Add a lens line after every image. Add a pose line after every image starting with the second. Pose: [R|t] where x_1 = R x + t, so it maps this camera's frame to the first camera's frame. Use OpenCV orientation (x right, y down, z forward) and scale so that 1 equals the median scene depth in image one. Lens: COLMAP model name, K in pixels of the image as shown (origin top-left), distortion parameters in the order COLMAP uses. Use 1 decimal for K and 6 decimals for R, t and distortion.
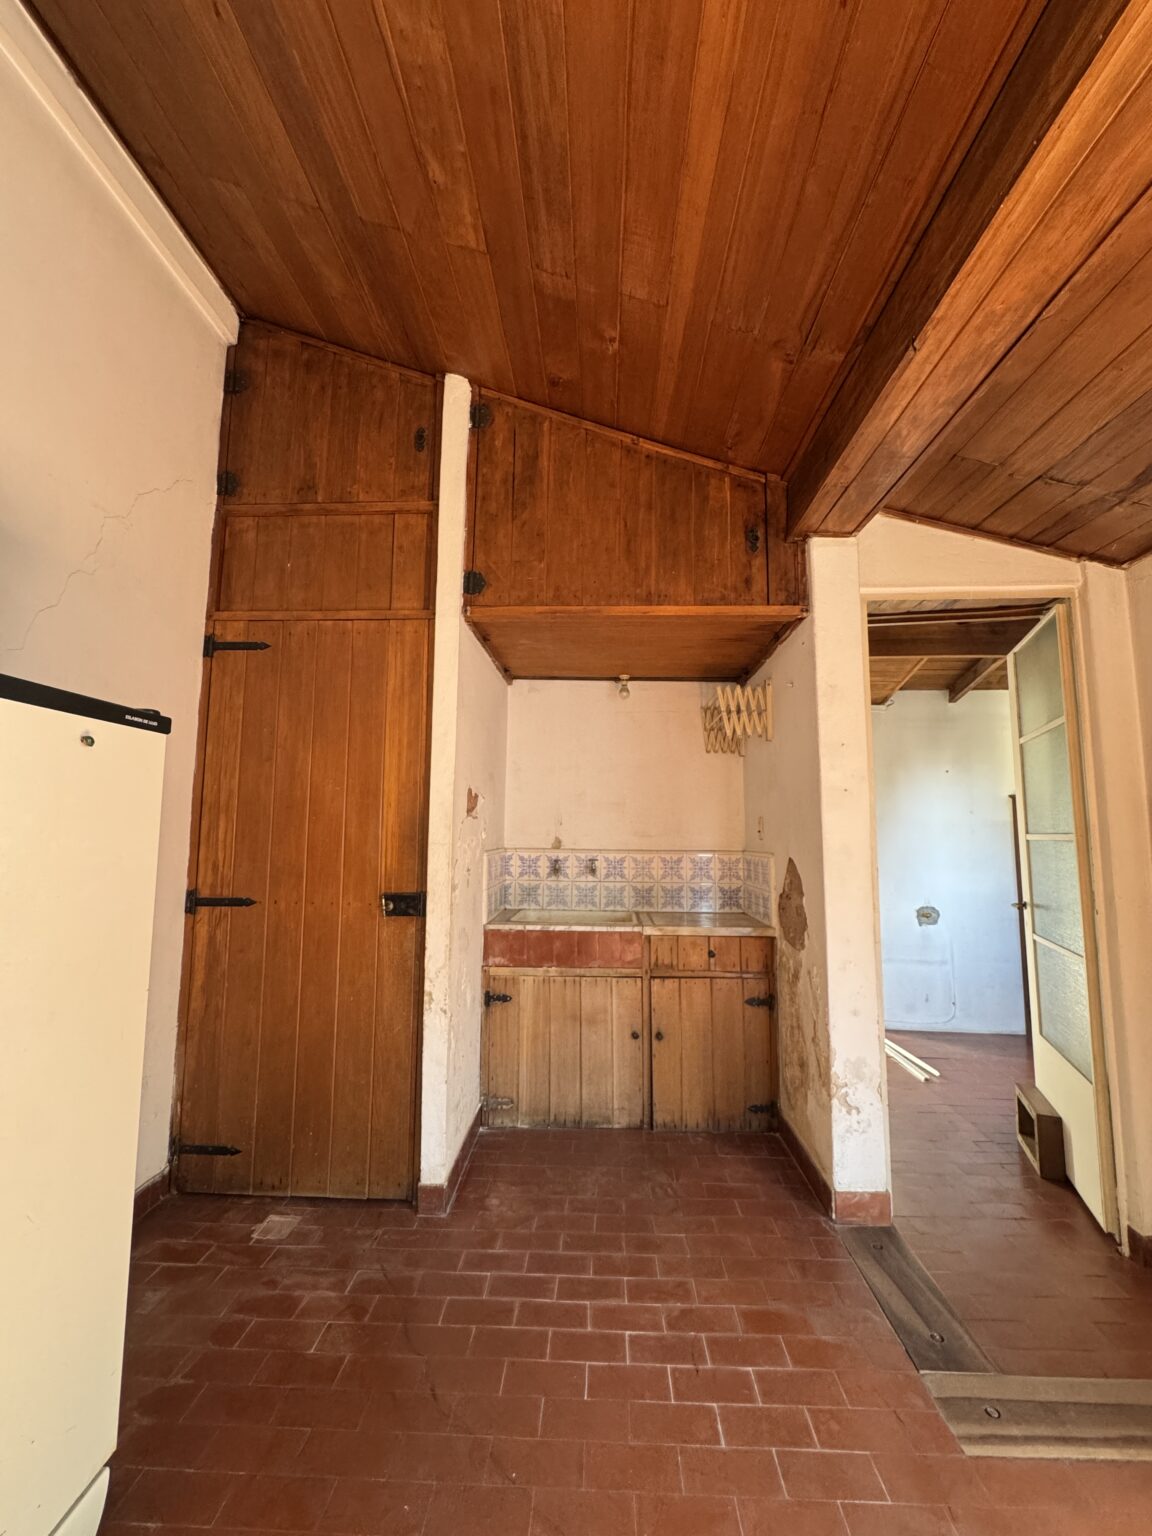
lens RADIAL K [[613.4, 0, 582.5], [0, 613.4, 768.9], [0, 0, 1]] dist [-0.001615, 0.000368]
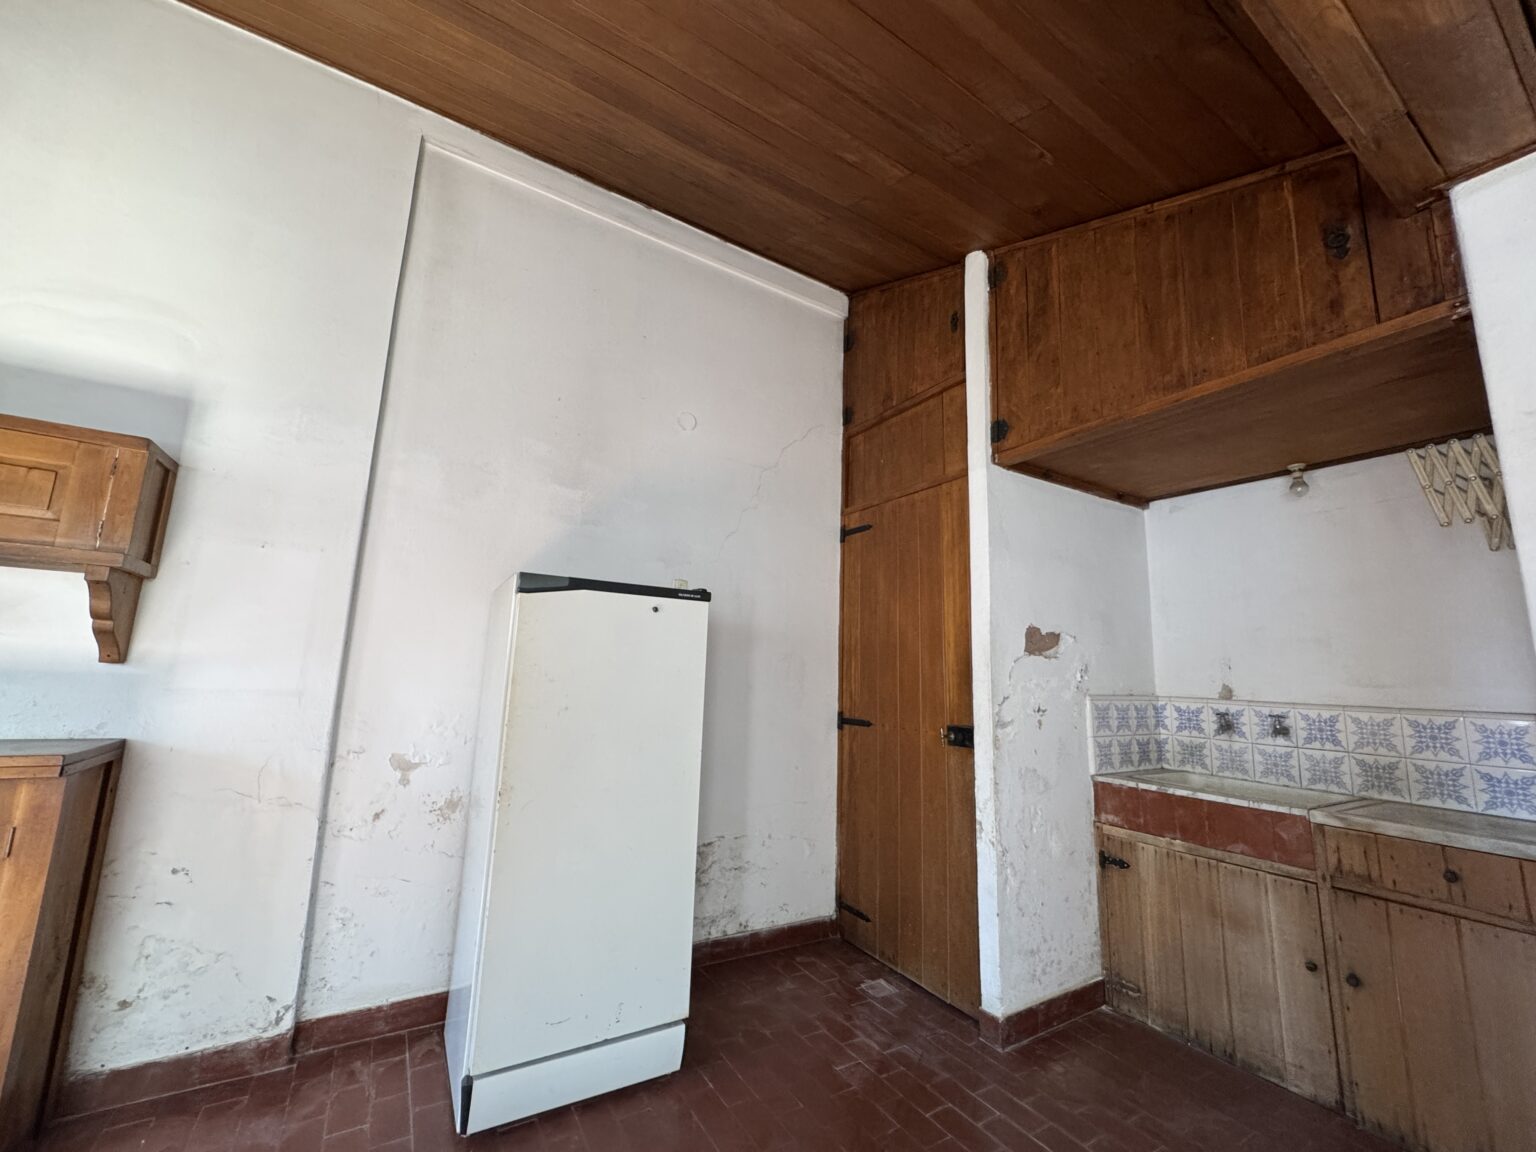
lens RADIAL K [[613.4, 0, 770.9], [0, 613.4, 572.3], [0, 0, 1]] dist [-0.001615, 0.000368]
pose [[0.555016, -0.126351, -0.822188, 0.423238], [0.056764, 0.991846, -0.114105, 0.033453], [0.829901, 0.016660, 0.557662, 0.091917]]
